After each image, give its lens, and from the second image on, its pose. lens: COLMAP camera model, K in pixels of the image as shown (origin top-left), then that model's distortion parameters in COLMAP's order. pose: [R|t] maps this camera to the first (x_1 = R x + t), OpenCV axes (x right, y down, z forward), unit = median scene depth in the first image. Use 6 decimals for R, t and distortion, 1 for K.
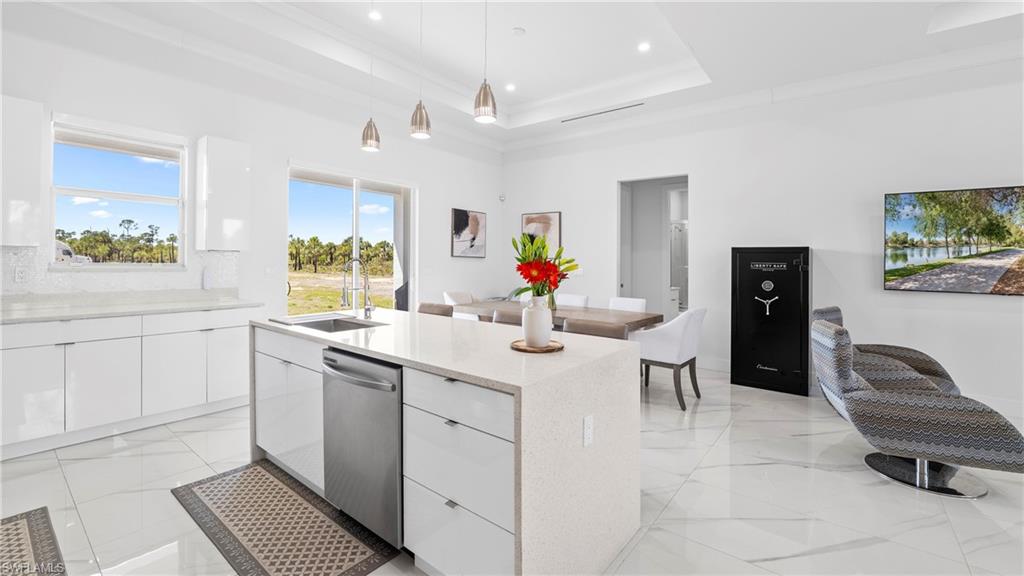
lens RADIAL K [[418.2, 0, 508.1], [0, 418.2, 267.2], [0, 0, 1]] dist [-0.013448, 0.000260]
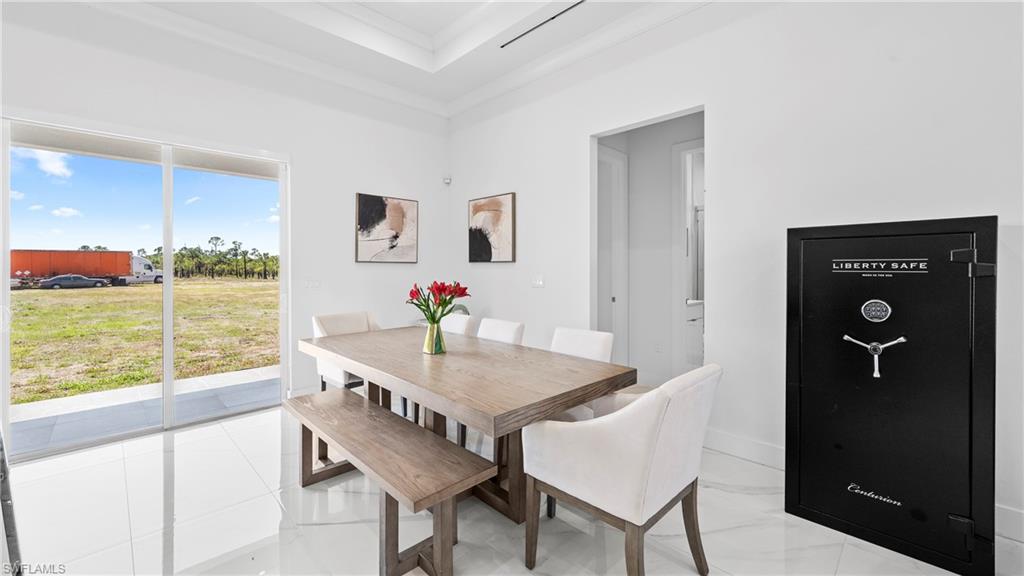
lens RADIAL K [[418.2, 0, 505.9], [0, 418.2, 260.0], [0, 0, 1]] dist [-0.013448, 0.000260]
pose [[0.990595, -0.021276, -0.135163, 0.235901], [0.016654, 0.999240, -0.035232, -0.000520], [0.135809, 0.032650, 0.990197, 0.406812]]
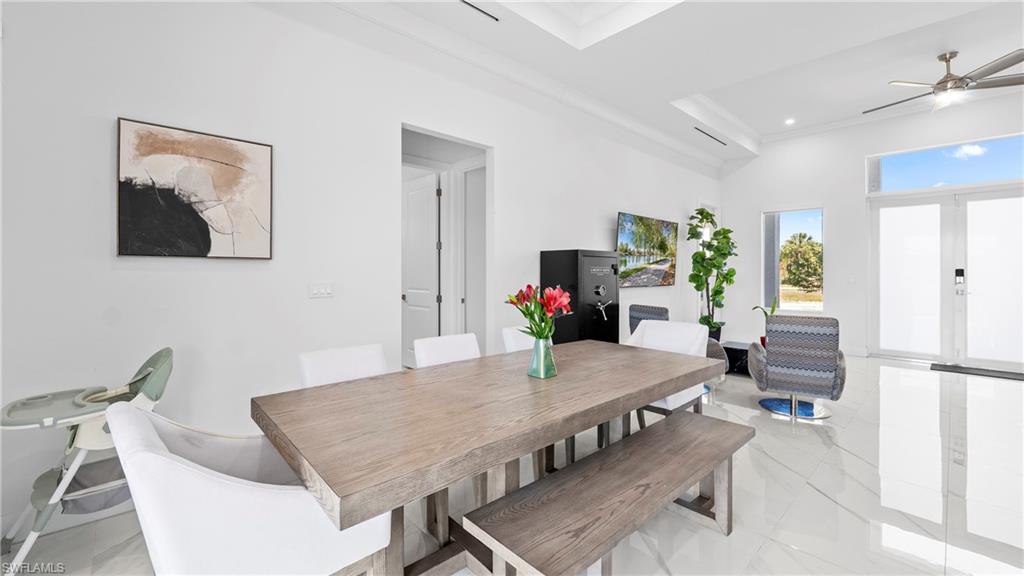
lens RADIAL K [[418.2, 0, 505.9], [0, 418.2, 278.4], [0, 0, 1]] dist [-0.013448, 0.000260]
pose [[0.159950, -0.031503, 0.986622, -0.311326], [0.013329, 0.999468, 0.029753, -0.013242], [-0.987035, 0.008392, 0.160285, 0.862951]]
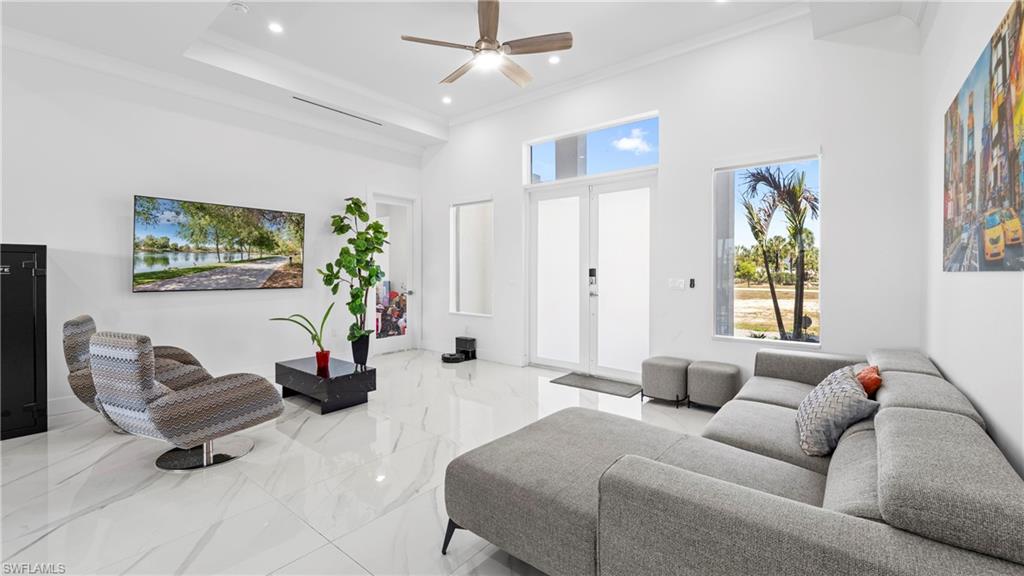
lens RADIAL K [[418.2, 0, 509.1], [0, 418.2, 276.4], [0, 0, 1]] dist [-0.013448, 0.000260]
pose [[0.012779, -0.027930, 0.999528, -0.061082], [0.012825, 0.999532, 0.027767, -0.001846], [-0.999836, 0.012464, 0.013131, 0.090240]]
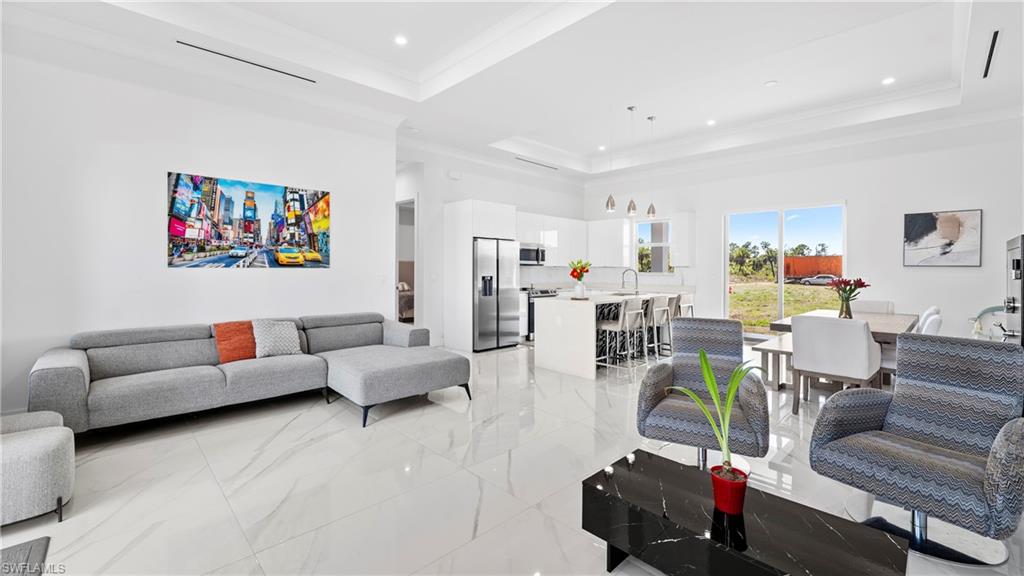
lens RADIAL K [[418.2, 0, 511.9], [0, 418.2, 267.8], [0, 0, 1]] dist [-0.013448, 0.000260]
pose [[-0.137069, -0.019116, -0.990377, 1.010535], [-0.020225, 0.999659, -0.016496, 0.011058], [0.990355, 0.017769, -0.137409, 0.322749]]
